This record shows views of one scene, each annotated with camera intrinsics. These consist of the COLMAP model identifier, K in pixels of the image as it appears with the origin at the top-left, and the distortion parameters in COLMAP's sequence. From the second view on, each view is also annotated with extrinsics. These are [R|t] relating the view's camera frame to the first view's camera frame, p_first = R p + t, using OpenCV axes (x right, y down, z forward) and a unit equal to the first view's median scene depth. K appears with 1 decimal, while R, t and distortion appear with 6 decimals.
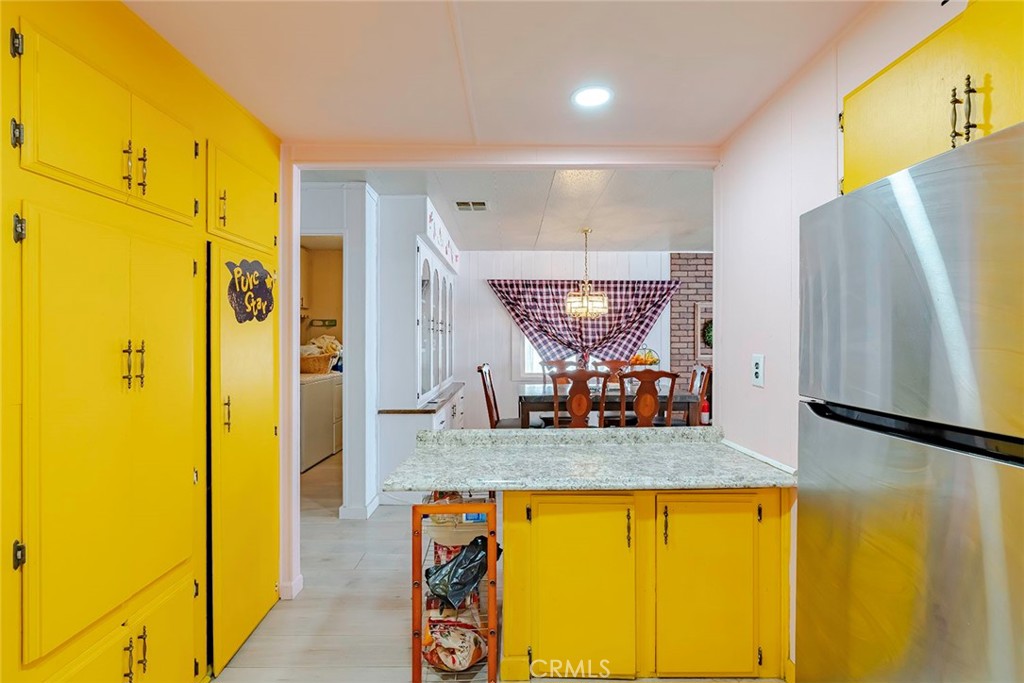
lens RADIAL K [[461.9, 0, 505.7], [0, 461.9, 335.9], [0, 0, 1]] dist [-0.015999, 0.006170]
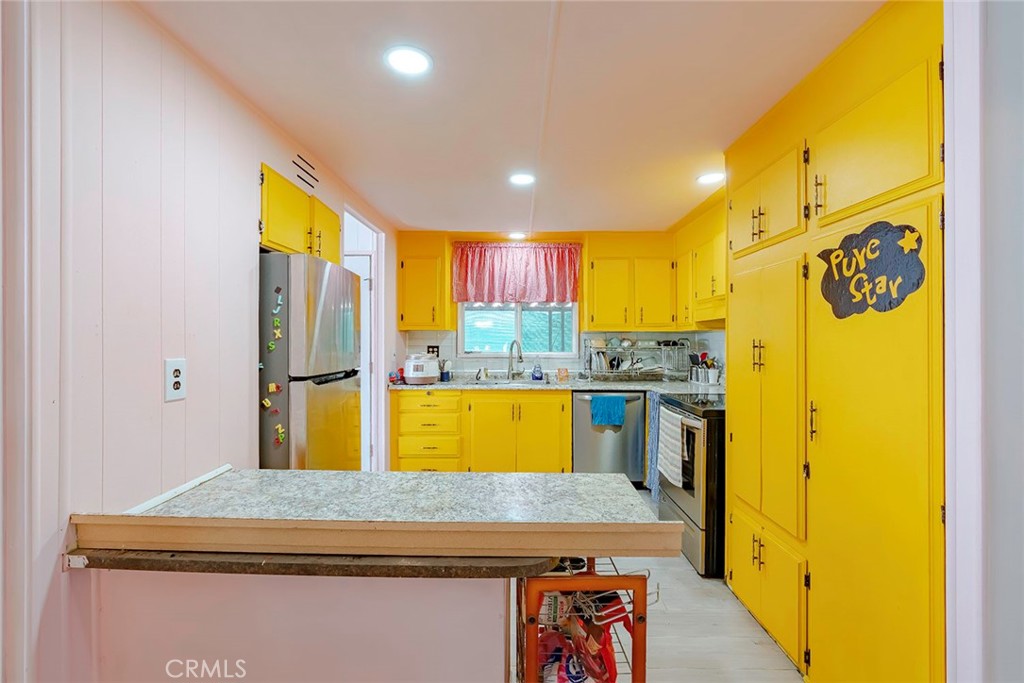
lens RADIAL K [[461.9, 0, 505.9], [0, 461.9, 334.3], [0, 0, 1]] dist [-0.015999, 0.006170]
pose [[-0.999883, -0.001087, 0.015257, -0.002390], [-0.001310, 0.999893, -0.014576, 0.003848], [-0.015240, -0.014594, -0.999777, 0.589481]]
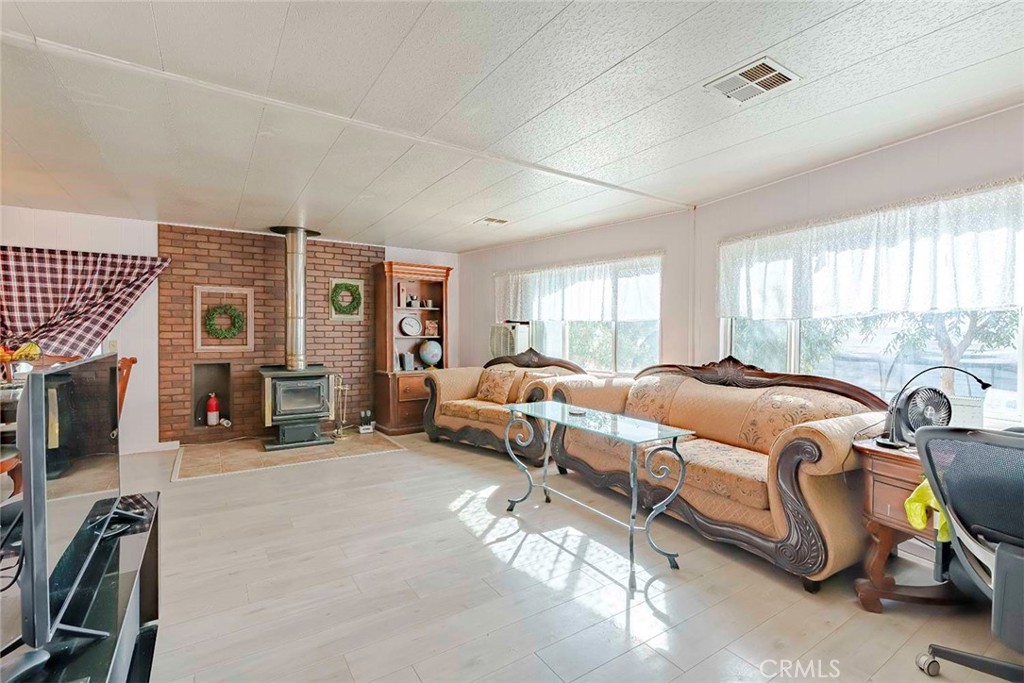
lens RADIAL K [[461.9, 0, 515.6], [0, 461.9, 337.3], [0, 0, 1]] dist [-0.015999, 0.006170]
pose [[0.830543, -0.003805, 0.556942, 0.437632], [-0.007390, 0.999813, 0.017850, 0.004783], [-0.556906, -0.018941, 0.830359, -0.046424]]
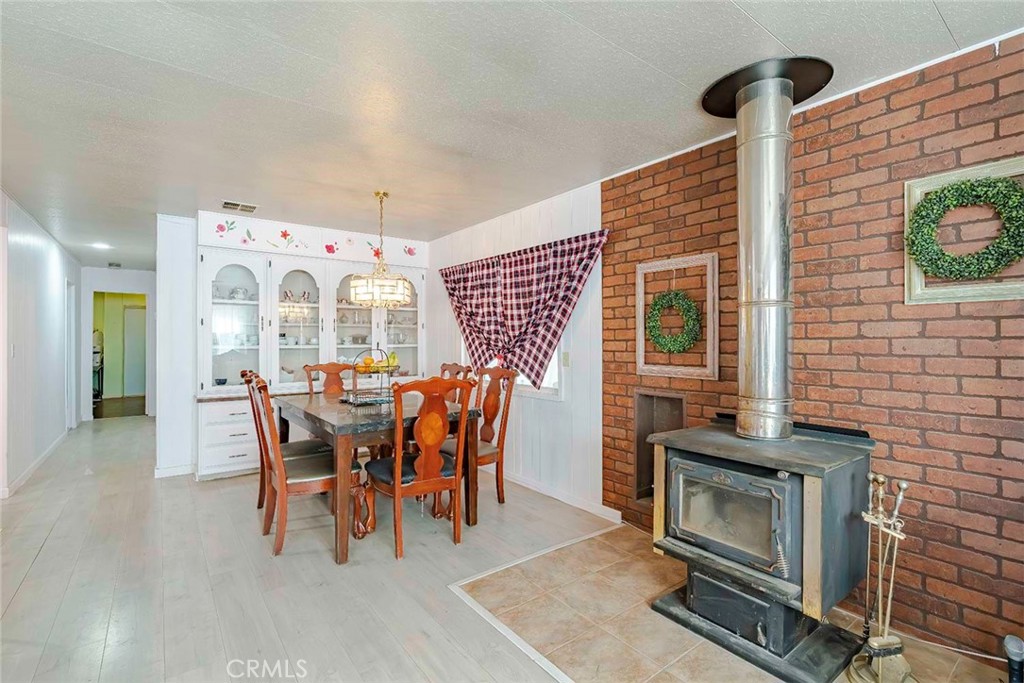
lens RADIAL K [[461.9, 0, 519.1], [0, 461.9, 338.1], [0, 0, 1]] dist [-0.015999, 0.006170]
pose [[0.615602, -0.005483, -0.788038, 0.749761], [0.006390, 0.999978, -0.001966, 0.011504], [0.788031, -0.003826, 0.615624, 0.578954]]
